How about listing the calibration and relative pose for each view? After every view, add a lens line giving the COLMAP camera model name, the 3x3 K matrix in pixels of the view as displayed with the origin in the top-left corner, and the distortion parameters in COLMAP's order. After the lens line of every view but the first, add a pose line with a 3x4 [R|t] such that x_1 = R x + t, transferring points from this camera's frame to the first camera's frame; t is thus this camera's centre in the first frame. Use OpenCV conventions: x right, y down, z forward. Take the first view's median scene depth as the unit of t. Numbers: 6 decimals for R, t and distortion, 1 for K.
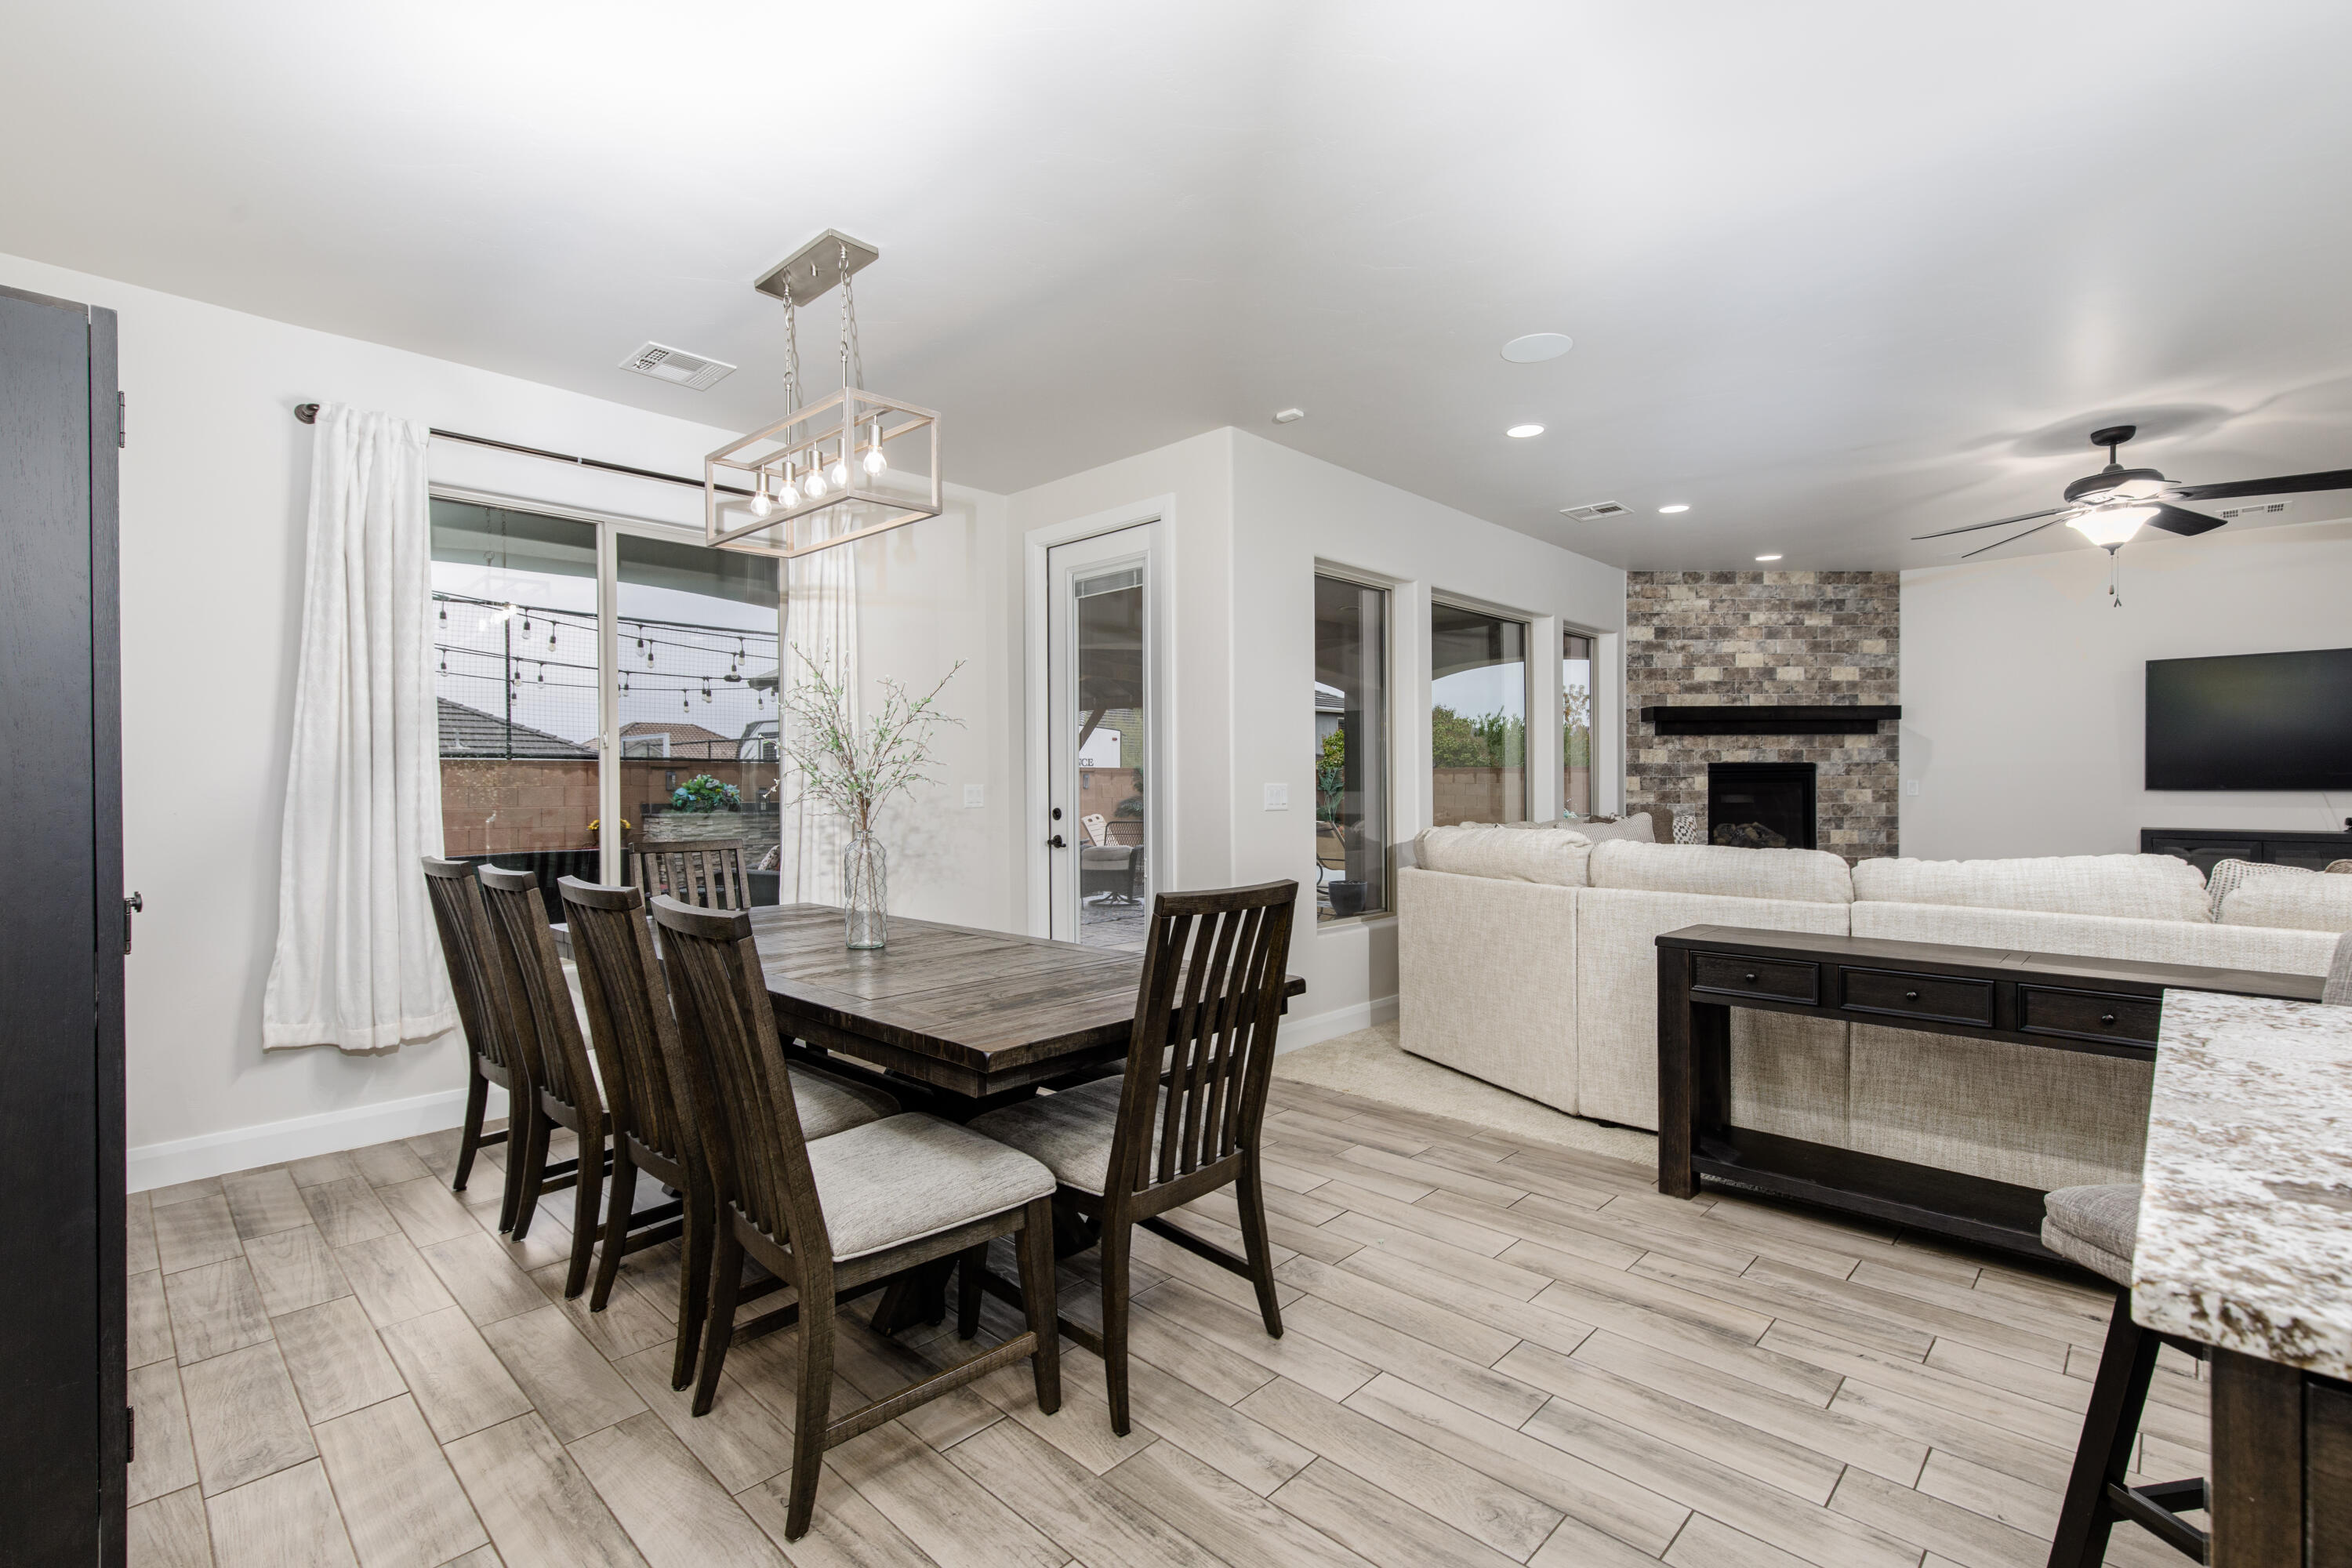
lens RADIAL K [[1052.5, 0, 1180.5], [0, 1052.5, 783.7], [0, 0, 1]] dist [0.000250, -0.000094]
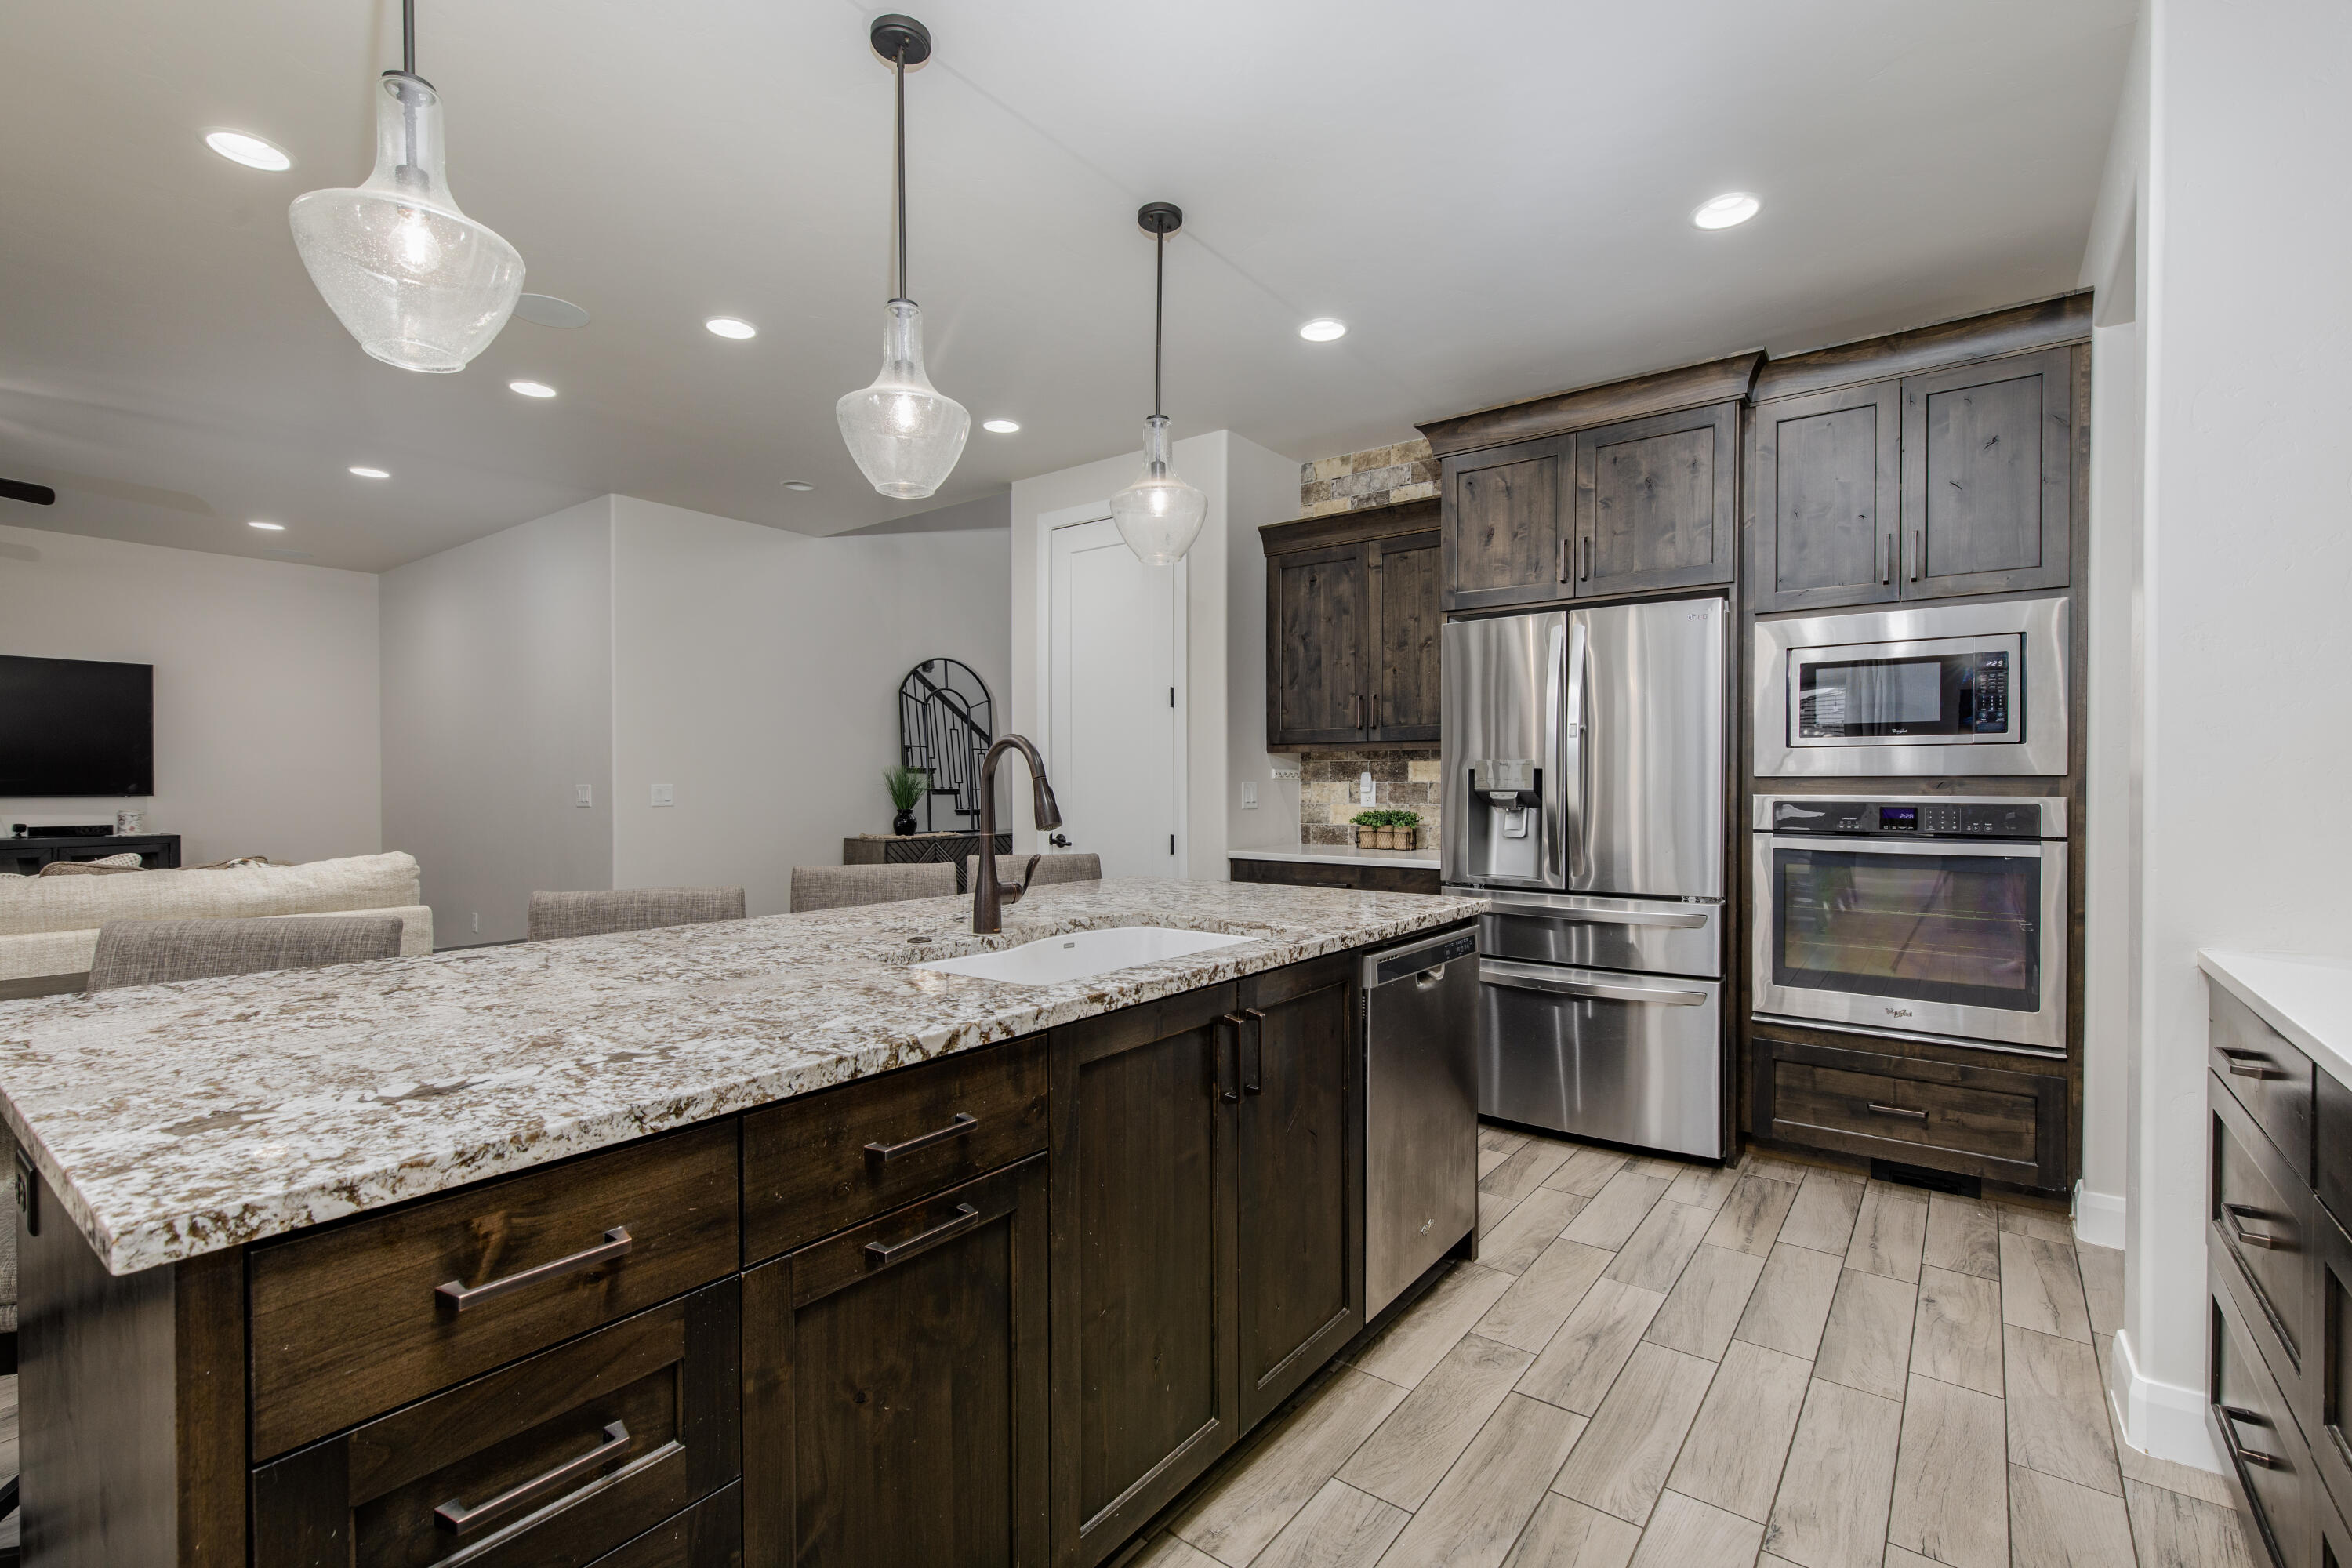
lens RADIAL K [[1052.5, 0, 1177.8], [0, 1052.5, 786.6], [0, 0, 1]] dist [0.000250, -0.000094]
pose [[-0.109502, -0.002915, 0.993982, -0.294675], [0.006939, 0.999969, 0.003697, 0.001030], [-0.993962, 0.007302, -0.109478, 0.005609]]
